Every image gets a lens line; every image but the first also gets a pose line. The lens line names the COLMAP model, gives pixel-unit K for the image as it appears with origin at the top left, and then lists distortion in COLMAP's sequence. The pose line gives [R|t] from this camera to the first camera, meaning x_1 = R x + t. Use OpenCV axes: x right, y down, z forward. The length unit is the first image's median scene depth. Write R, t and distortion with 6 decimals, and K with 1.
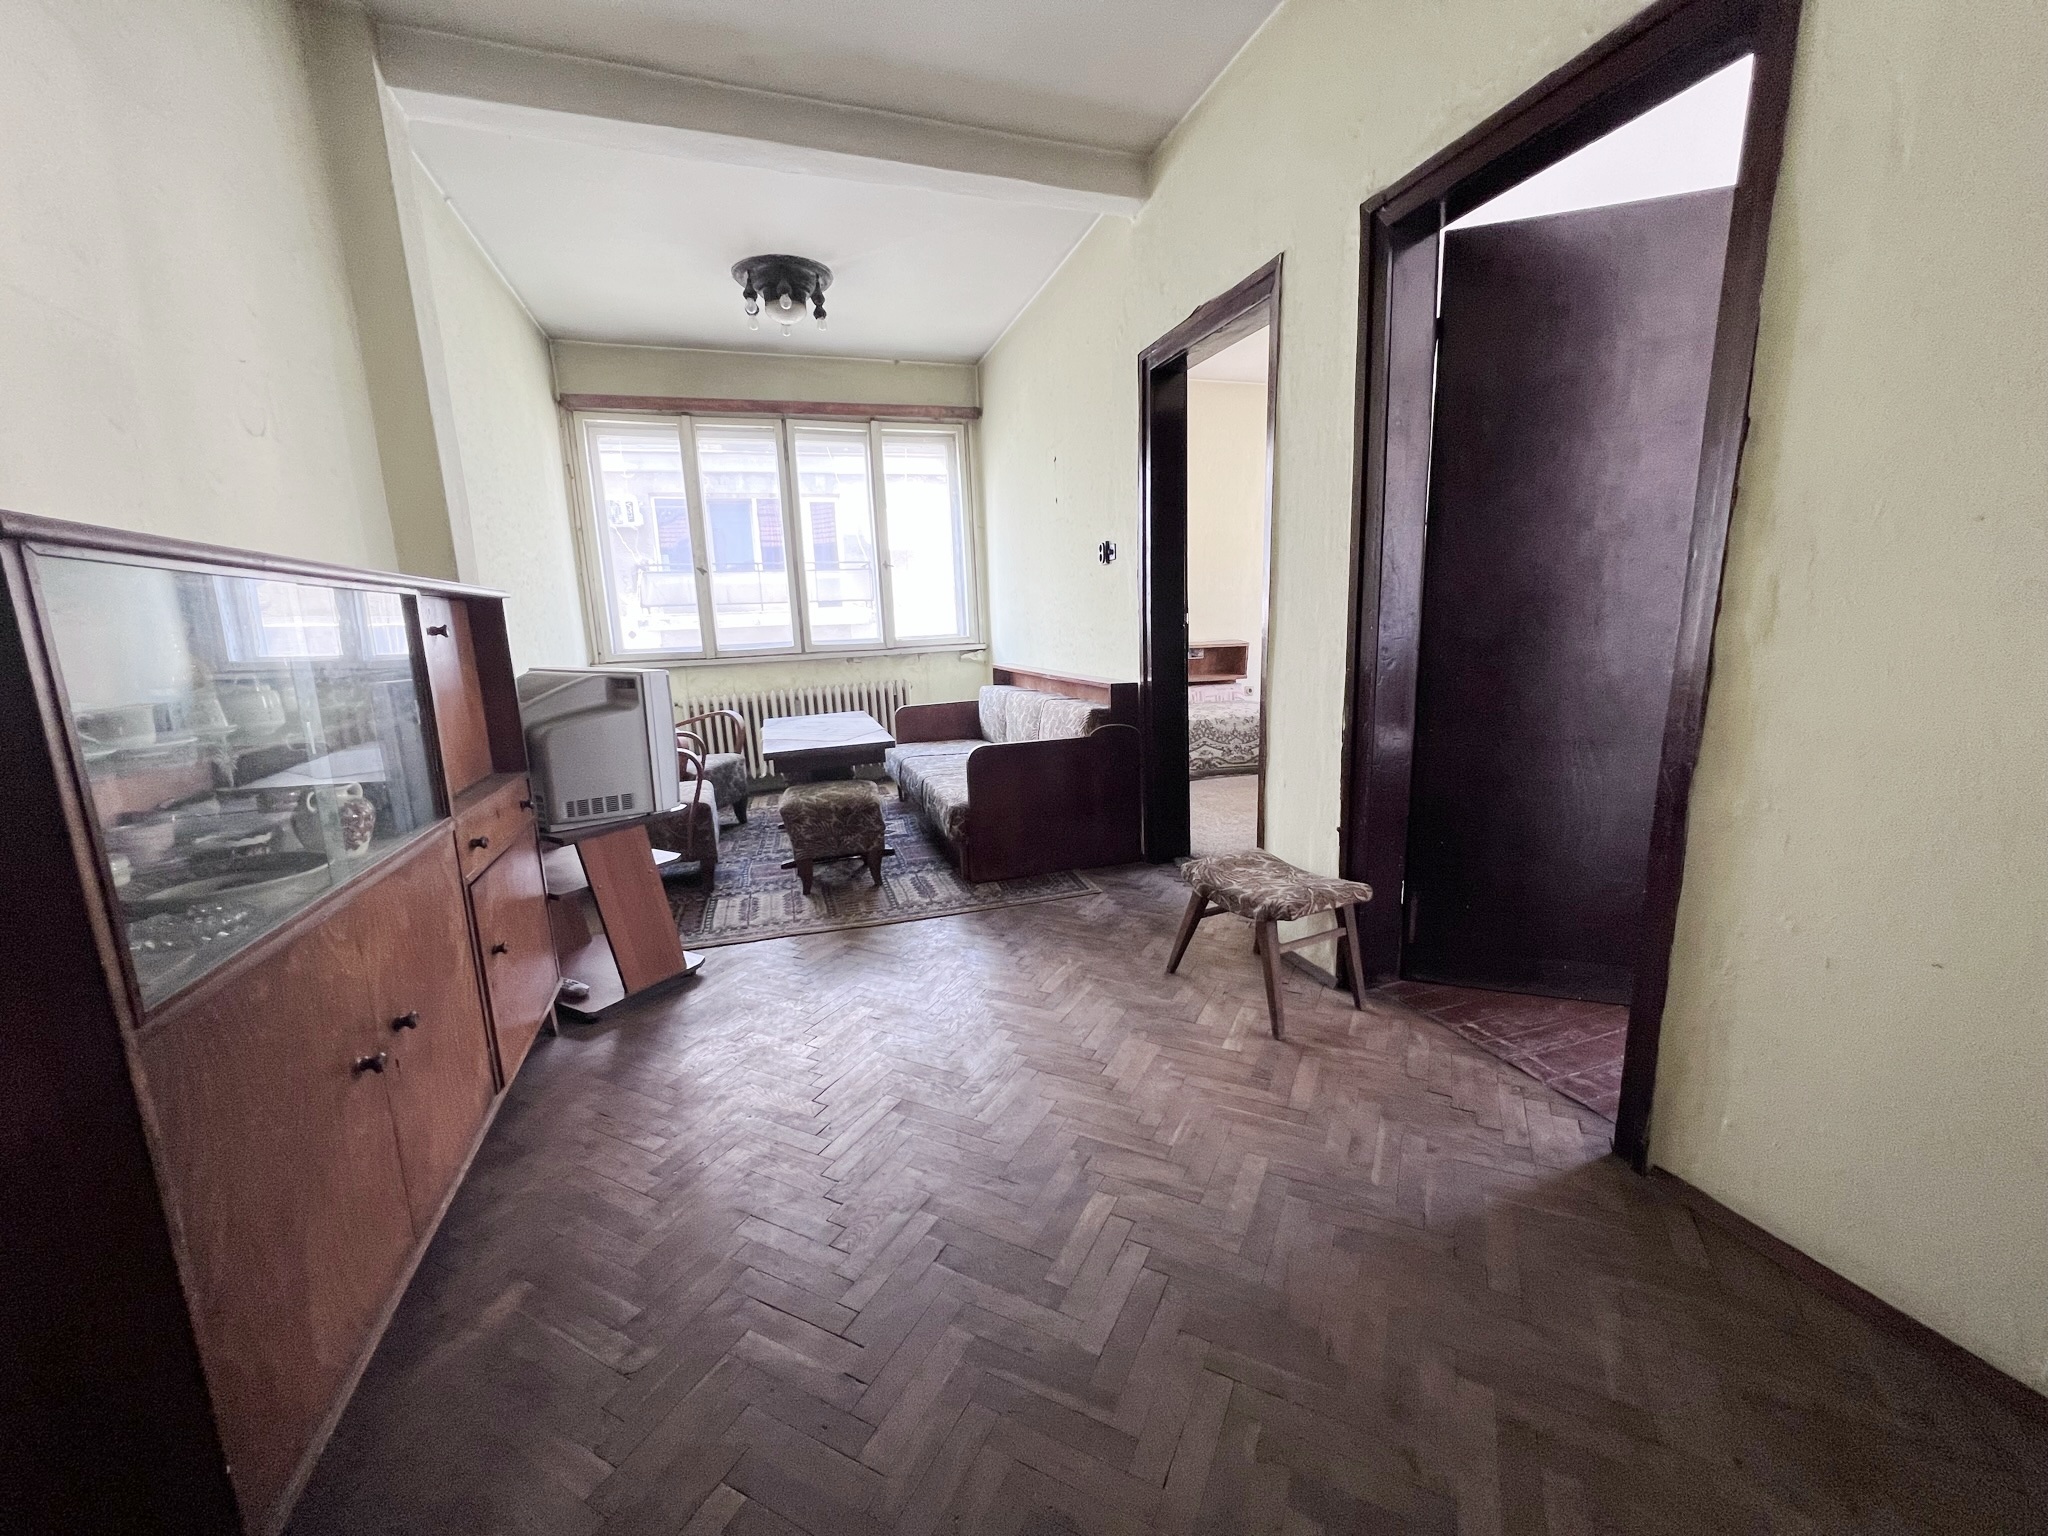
lens RADIAL K [[816.1, 0, 1026.4], [0, 816.1, 768.1], [0, 0, 1]] dist [-0.002927, 0.000646]
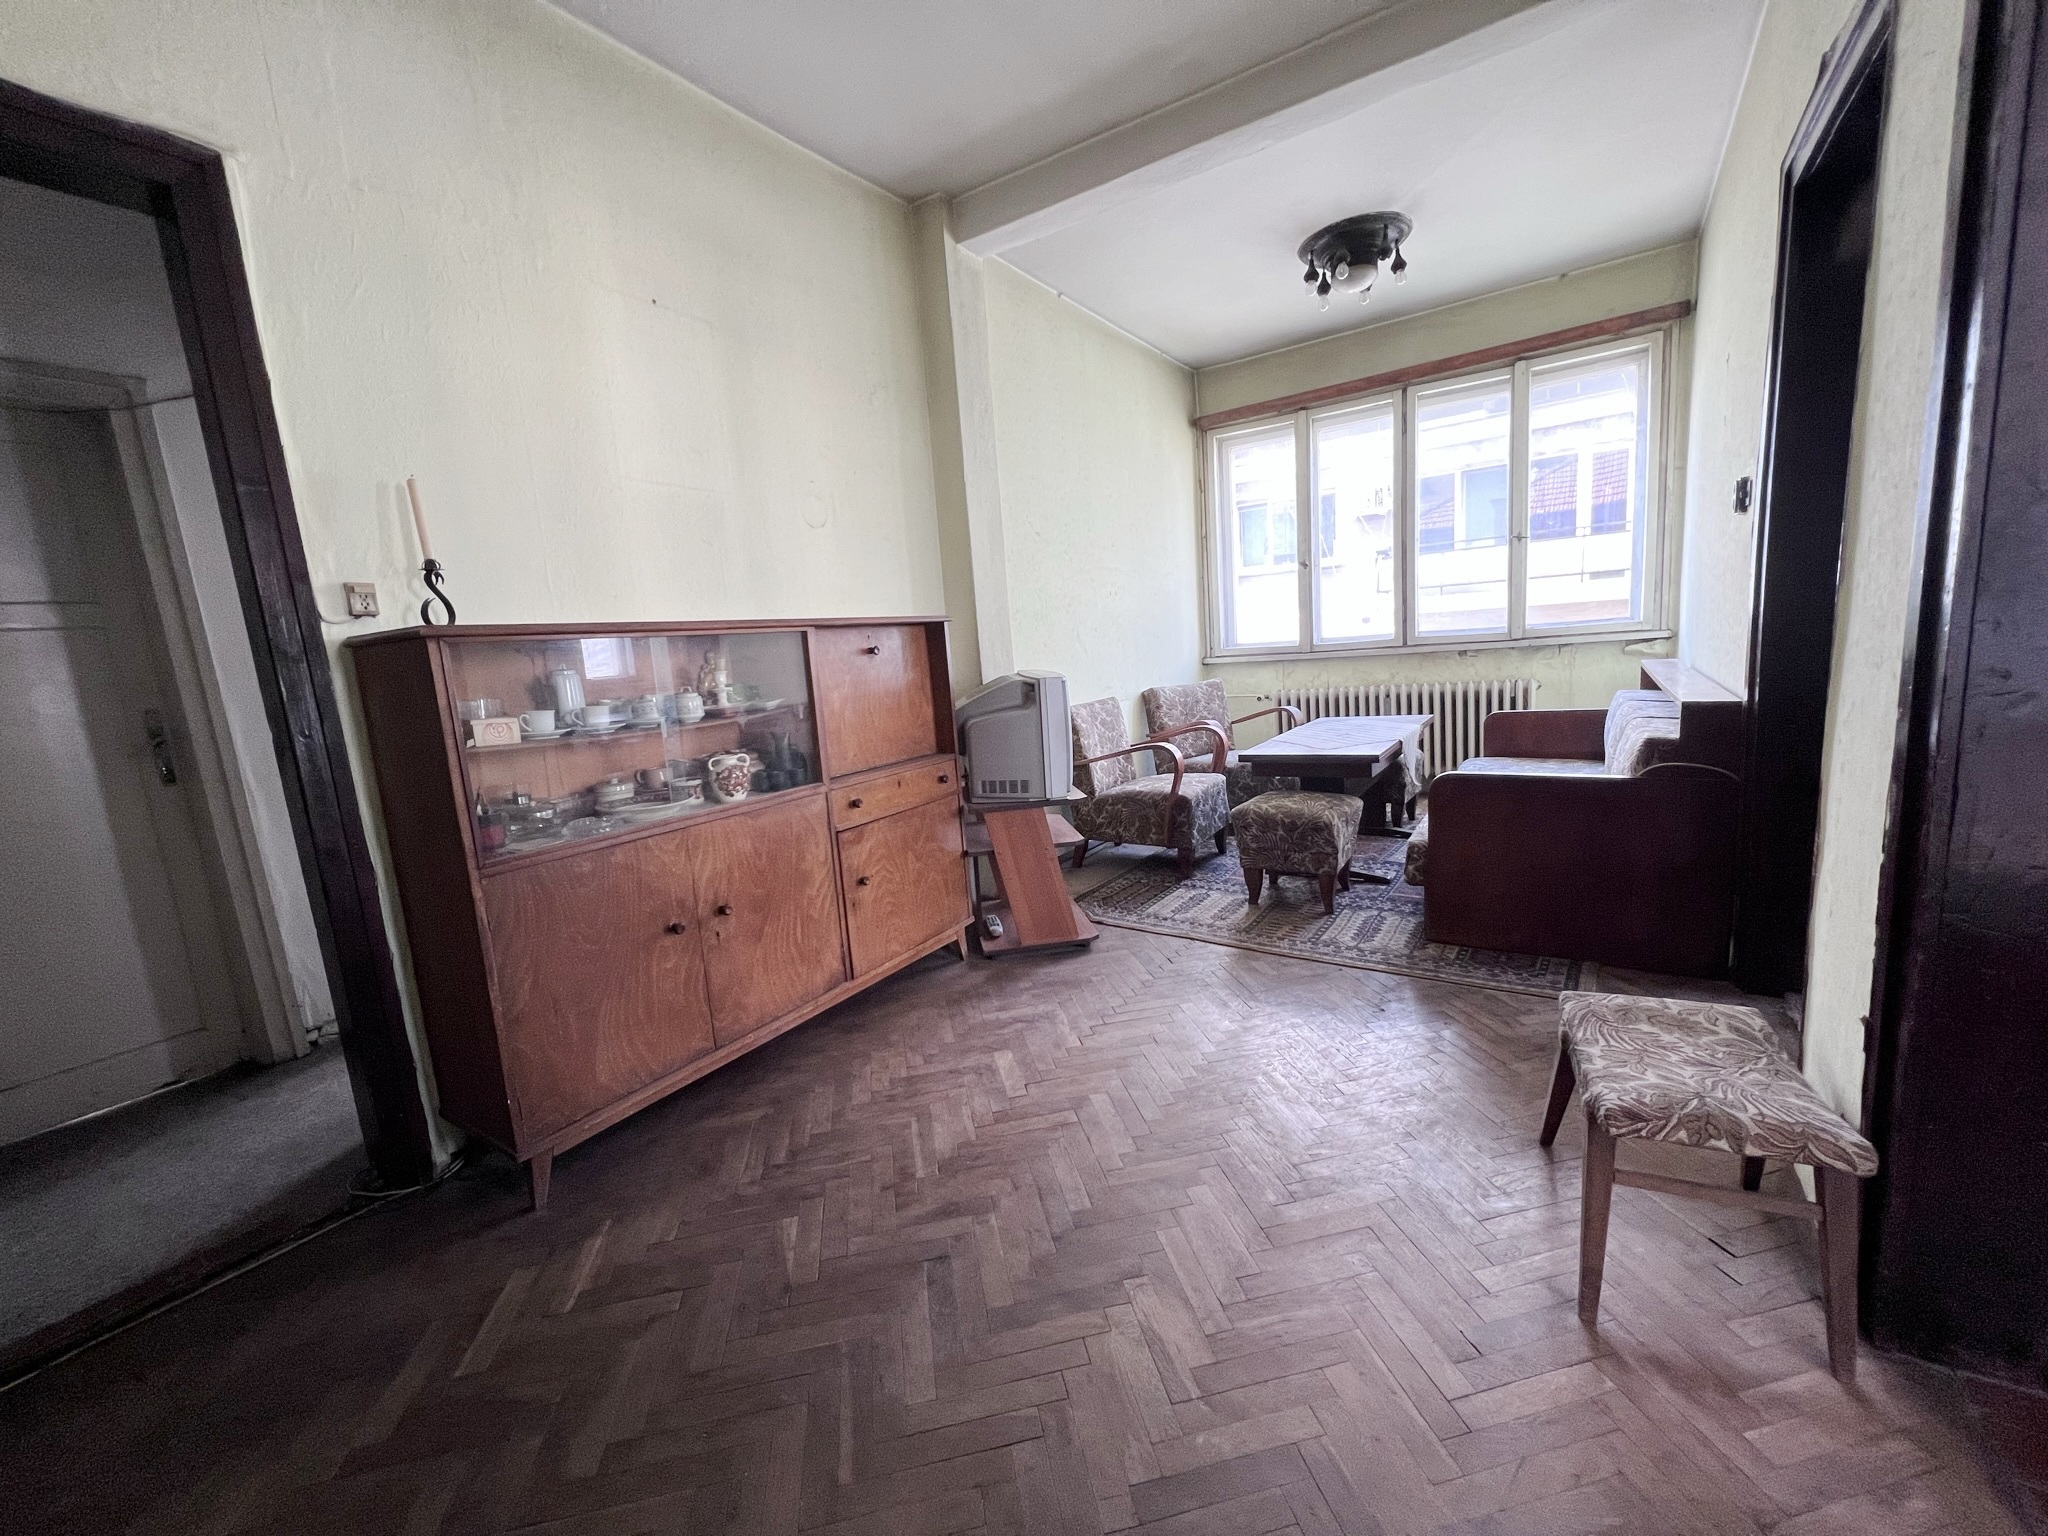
lens RADIAL K [[813.7, 0, 1025.9], [0, 813.7, 768.9], [0, 0, 1]] dist [-0.001969, -0.000028]
pose [[0.613165, 0.112431, -0.781913, 0.301506], [-0.093117, 0.993206, 0.069792, -0.046659], [0.784448, 0.030015, 0.619468, 0.182760]]
